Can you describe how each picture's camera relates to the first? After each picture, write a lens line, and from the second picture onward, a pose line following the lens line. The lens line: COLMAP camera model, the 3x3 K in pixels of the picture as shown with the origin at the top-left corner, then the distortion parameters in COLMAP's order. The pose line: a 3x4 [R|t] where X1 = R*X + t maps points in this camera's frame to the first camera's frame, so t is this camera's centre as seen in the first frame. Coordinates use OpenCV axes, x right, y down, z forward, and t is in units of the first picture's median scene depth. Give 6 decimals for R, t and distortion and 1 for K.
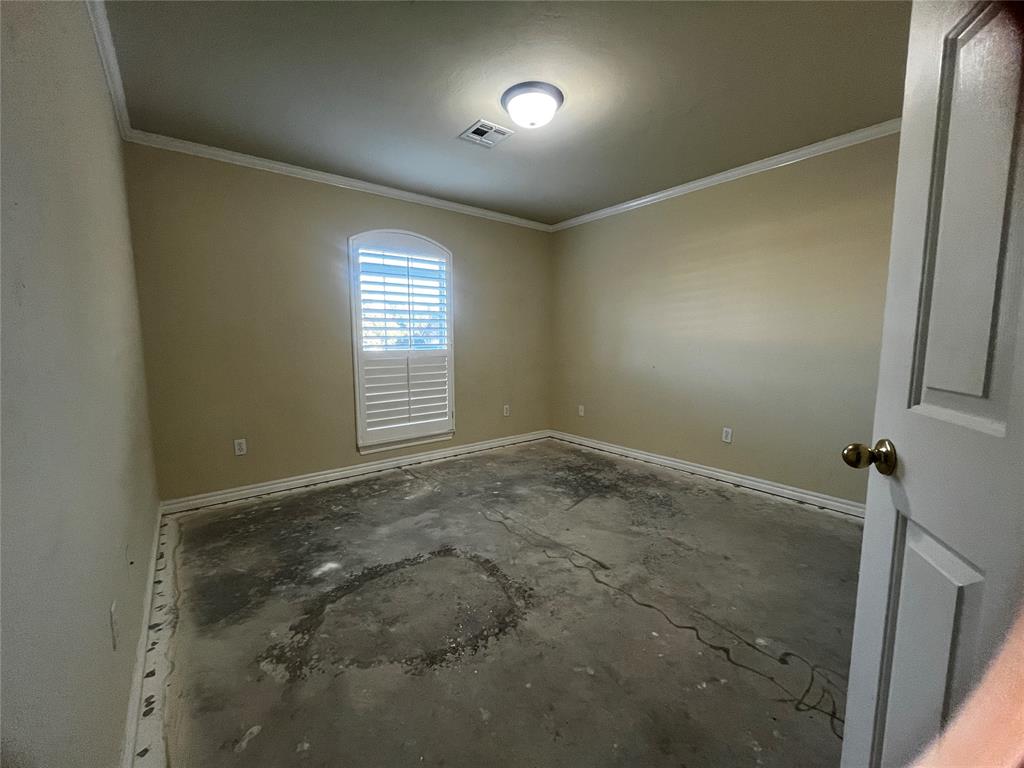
lens RADIAL K [[421.3, 0, 511.8], [0, 421.3, 385.3], [0, 0, 1]] dist [0.001724, -0.000483]
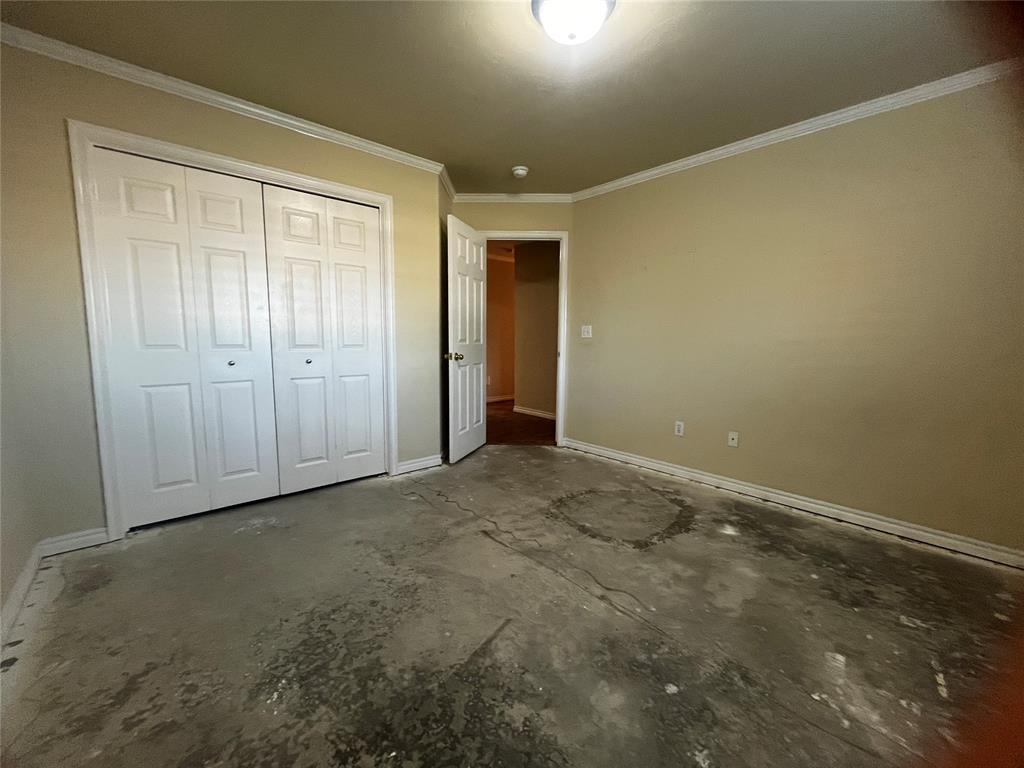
lens RADIAL K [[421.3, 0, 504.5], [0, 421.3, 388.2], [0, 0, 1]] dist [0.001724, -0.000483]
pose [[-0.998992, -0.006014, -0.044490, 0.212375], [-0.015849, 0.974424, 0.224156, -0.180202], [0.042004, 0.224635, -0.973537, 1.928645]]
